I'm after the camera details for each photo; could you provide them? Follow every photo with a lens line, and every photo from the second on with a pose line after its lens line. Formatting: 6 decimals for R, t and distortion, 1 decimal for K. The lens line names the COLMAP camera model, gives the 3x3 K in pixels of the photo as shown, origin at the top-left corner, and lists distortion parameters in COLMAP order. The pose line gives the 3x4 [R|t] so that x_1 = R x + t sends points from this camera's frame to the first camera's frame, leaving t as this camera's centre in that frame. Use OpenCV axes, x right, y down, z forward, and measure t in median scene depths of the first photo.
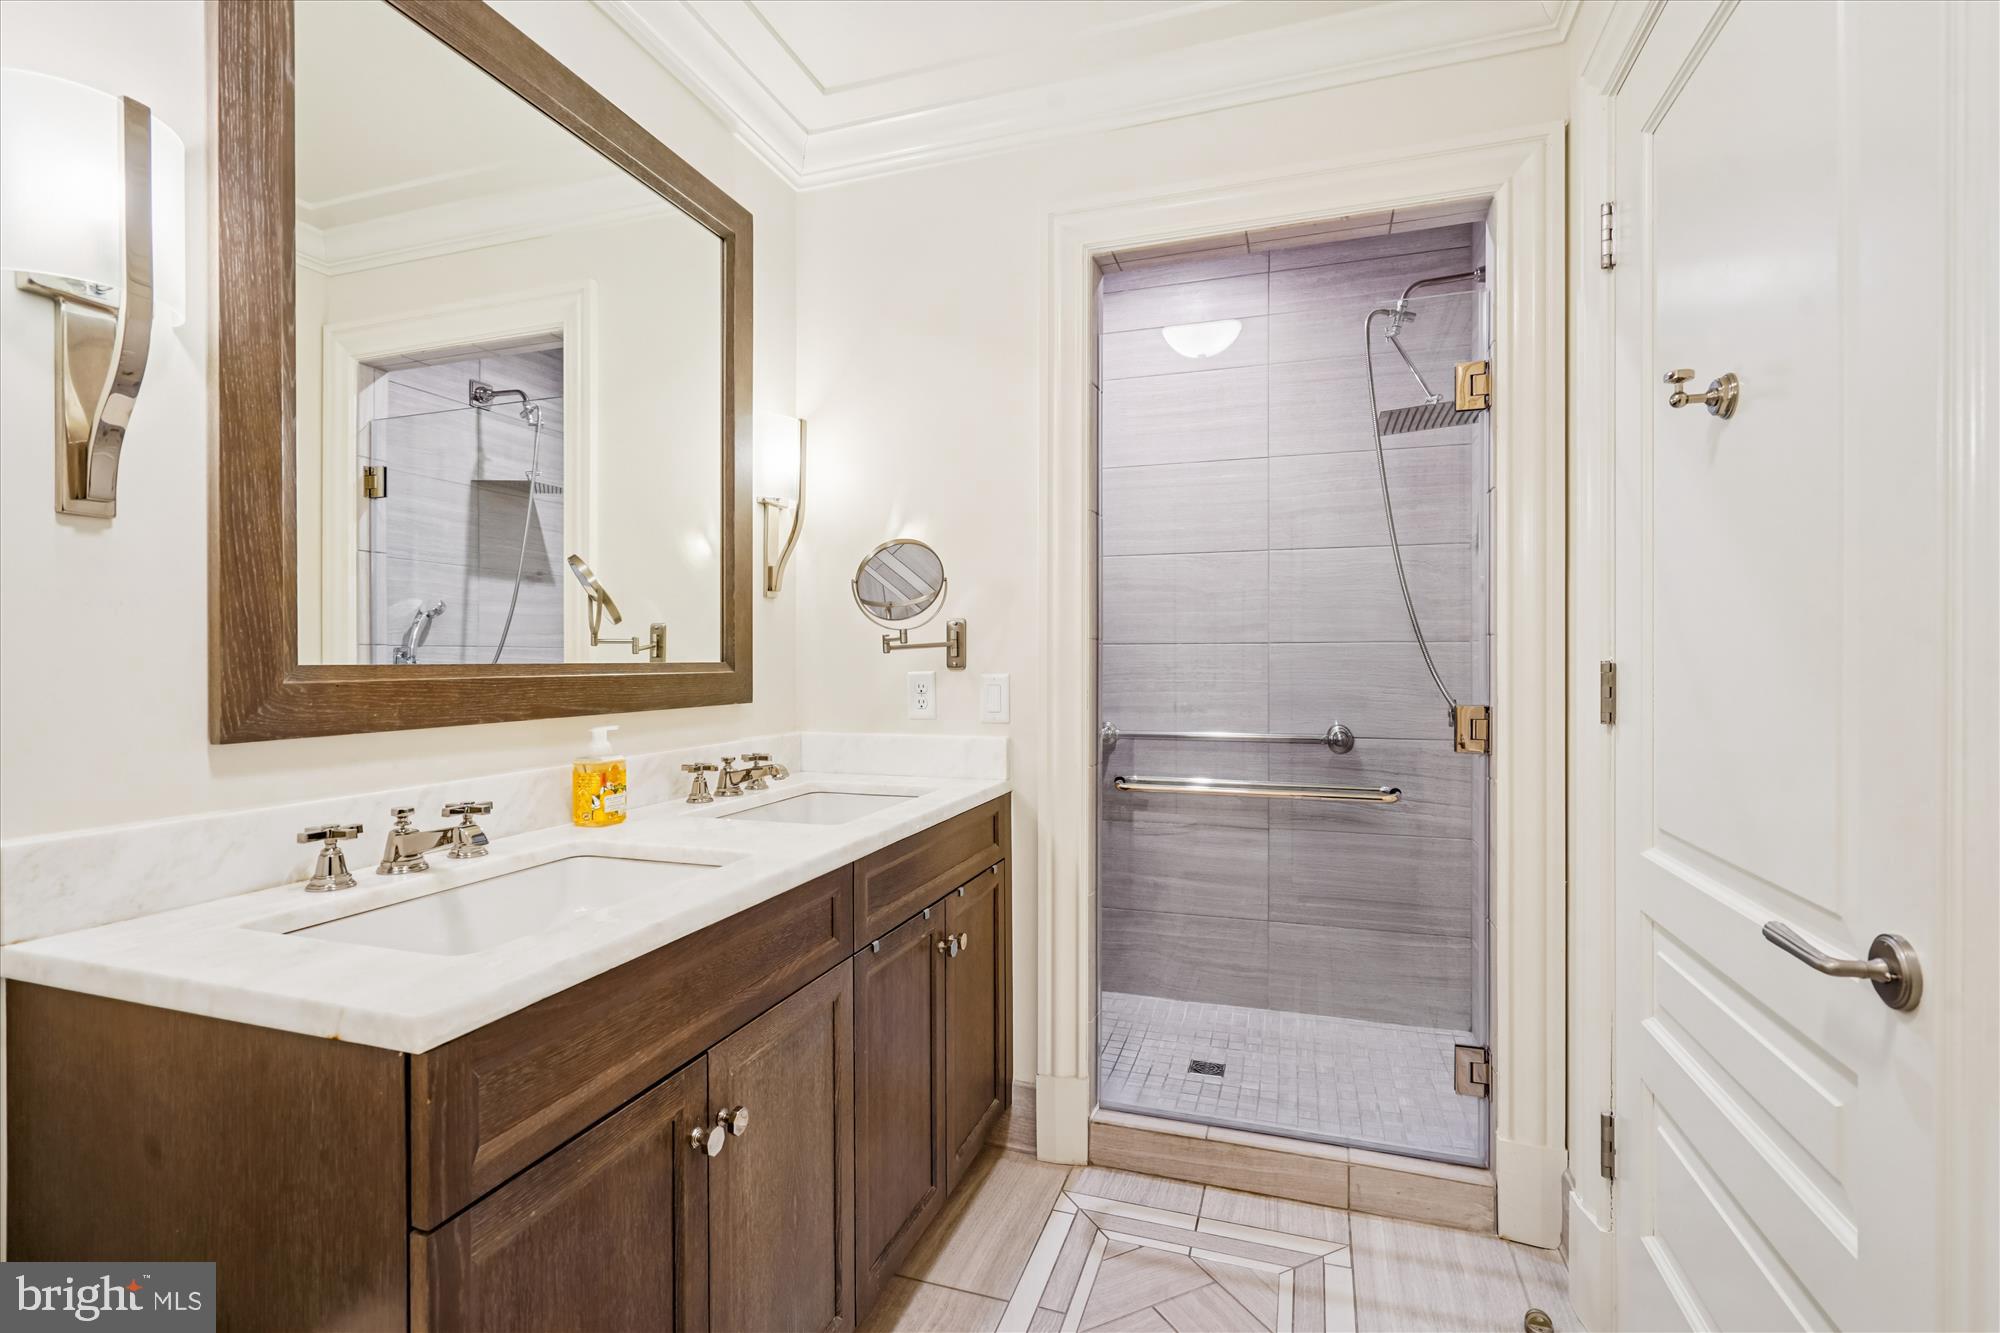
lens RADIAL K [[918.1, 0, 1001.7], [0, 918.1, 658.5], [0, 0, 1]] dist [-0.021946, 0.001778]
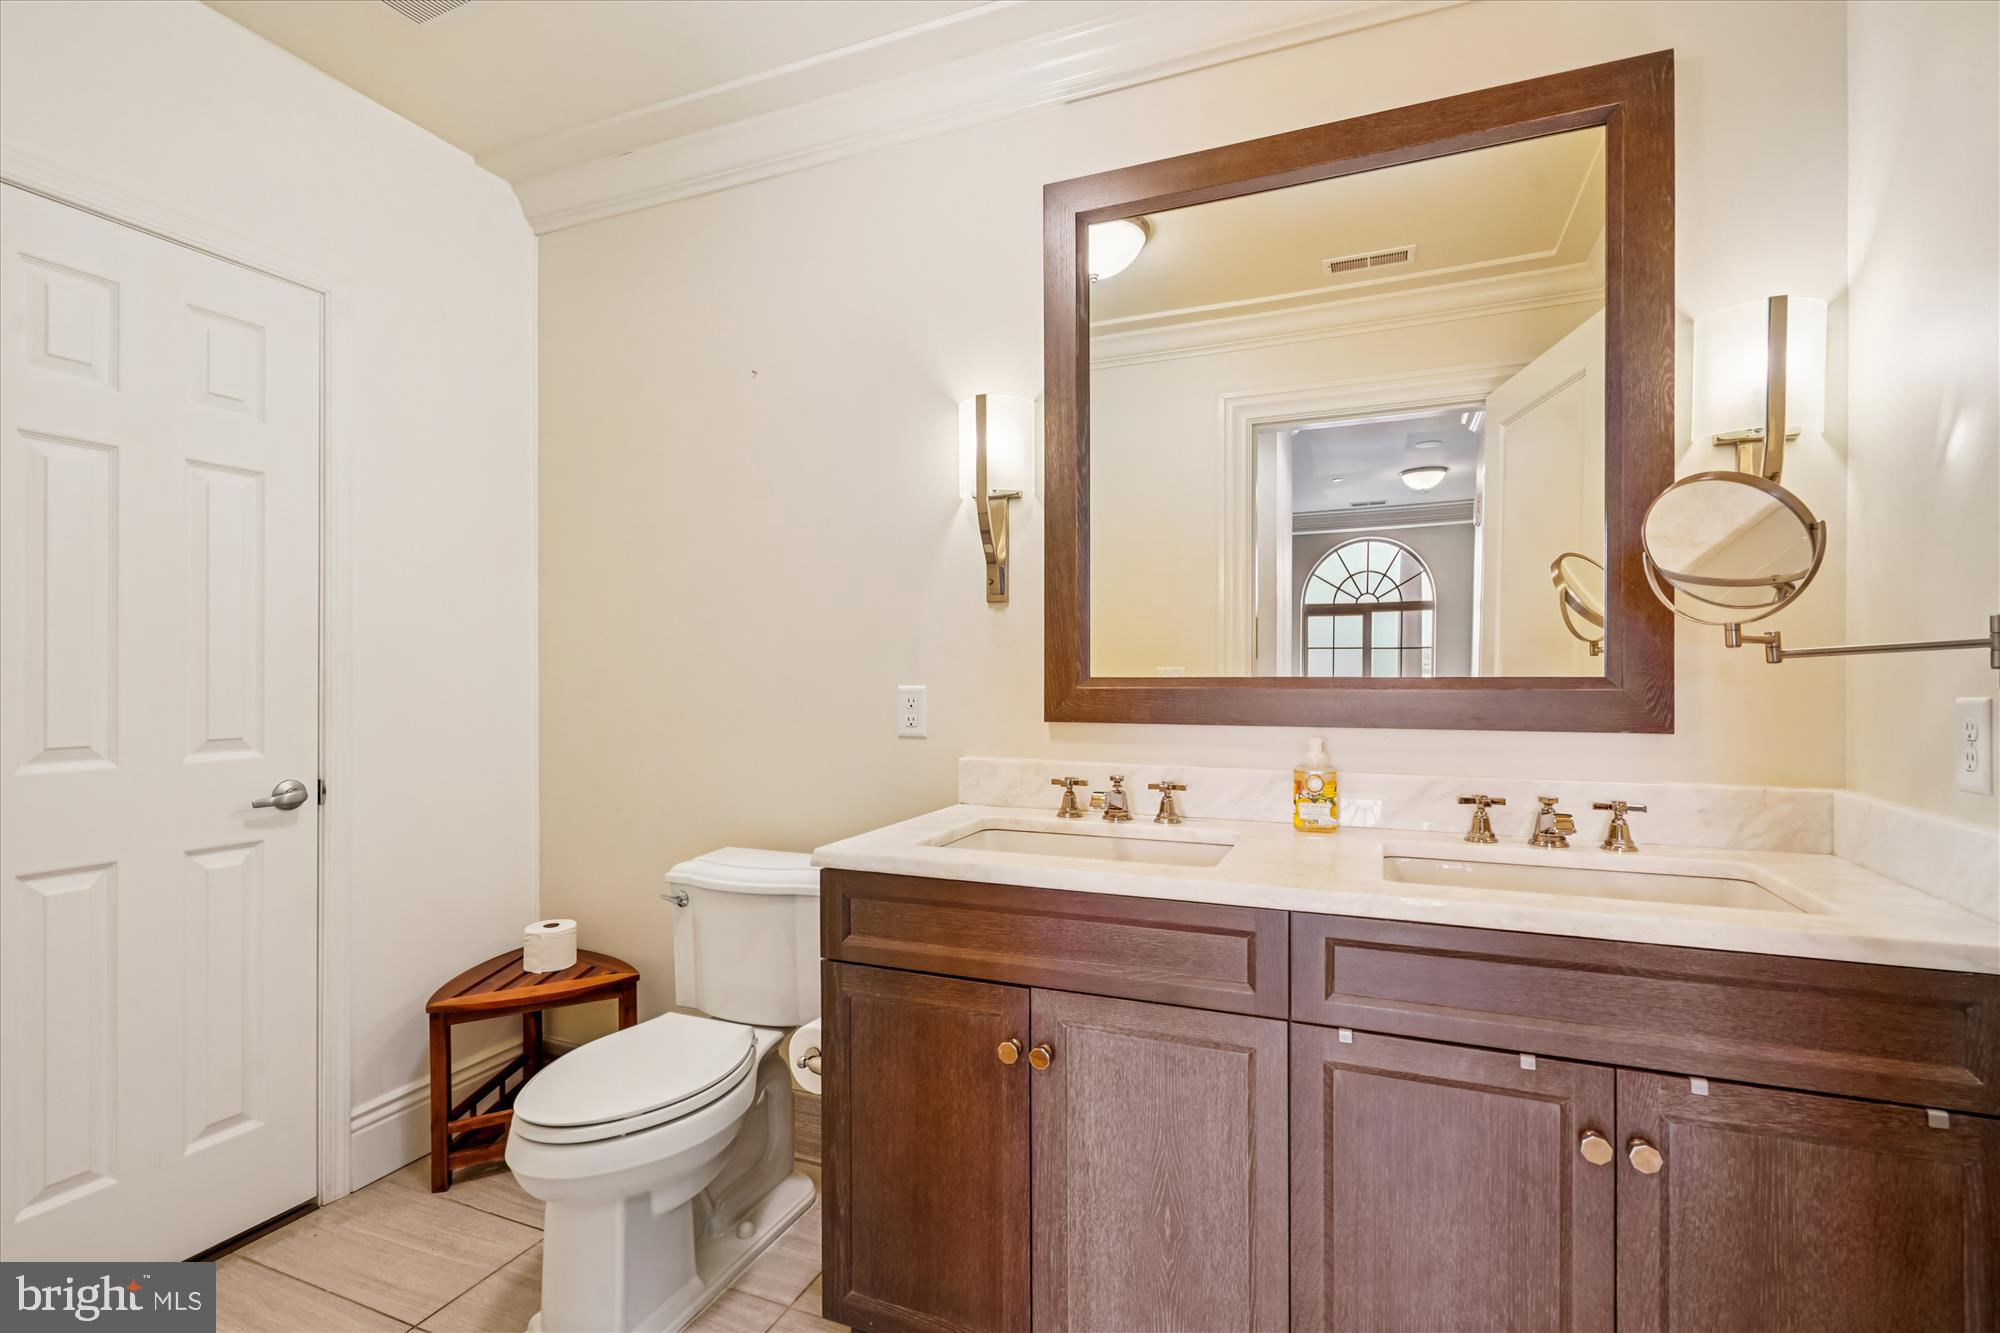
lens RADIAL K [[918.1, 0, 1001.1], [0, 918.1, 667.8], [0, 0, 1]] dist [-0.021946, 0.001778]
pose [[-0.078321, -0.002112, -0.996926, 0.857052], [0.003469, 0.999991, -0.002391, -0.006060], [0.996922, -0.003645, -0.078313, 0.970352]]
